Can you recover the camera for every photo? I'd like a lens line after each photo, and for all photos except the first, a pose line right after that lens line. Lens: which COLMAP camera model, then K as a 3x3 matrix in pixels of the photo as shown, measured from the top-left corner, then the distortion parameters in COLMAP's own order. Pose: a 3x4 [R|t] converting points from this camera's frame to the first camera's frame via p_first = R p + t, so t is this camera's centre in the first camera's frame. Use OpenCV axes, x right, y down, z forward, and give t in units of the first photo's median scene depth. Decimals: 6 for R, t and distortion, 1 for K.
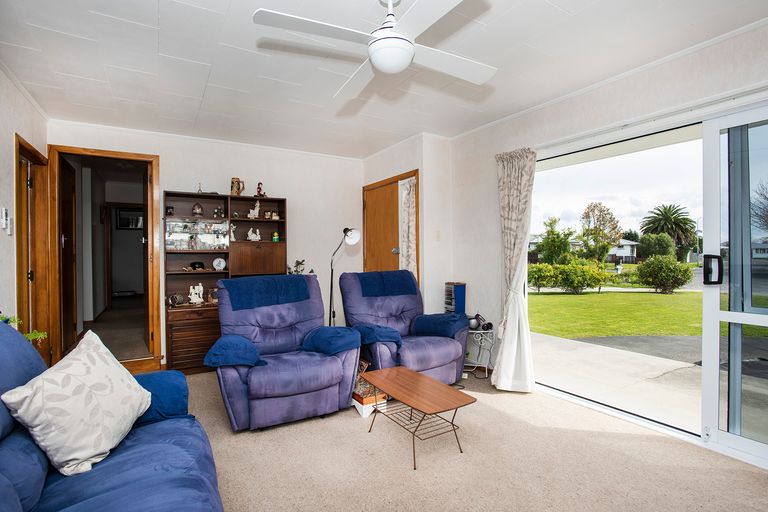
lens RADIAL K [[406.4, 0, 383.2], [0, 406.4, 245.4], [0, 0, 1]] dist [-0.001064, -0.000227]
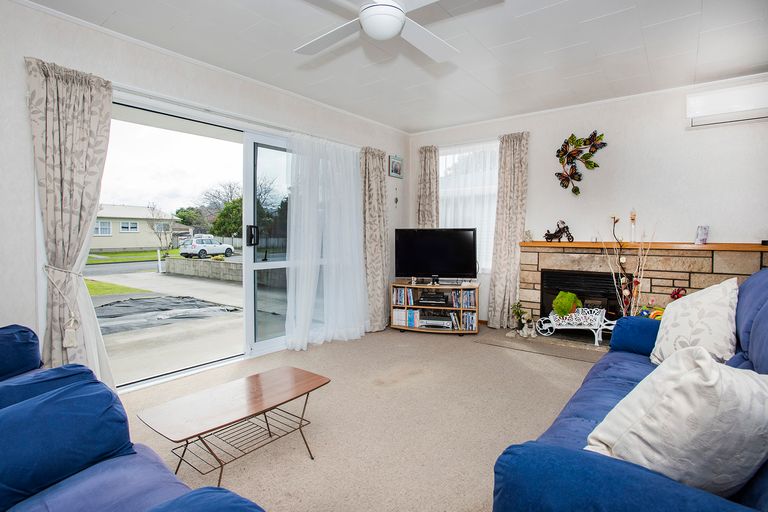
lens RADIAL K [[406.4, 0, 383.2], [0, 406.4, 245.4], [0, 0, 1]] dist [-0.001064, -0.000227]
pose [[-0.376715, -0.006285, 0.926308, -0.734883], [0.005326, 0.999946, 0.008950, 0.084807], [-0.926314, 0.008306, -0.376662, 1.118400]]
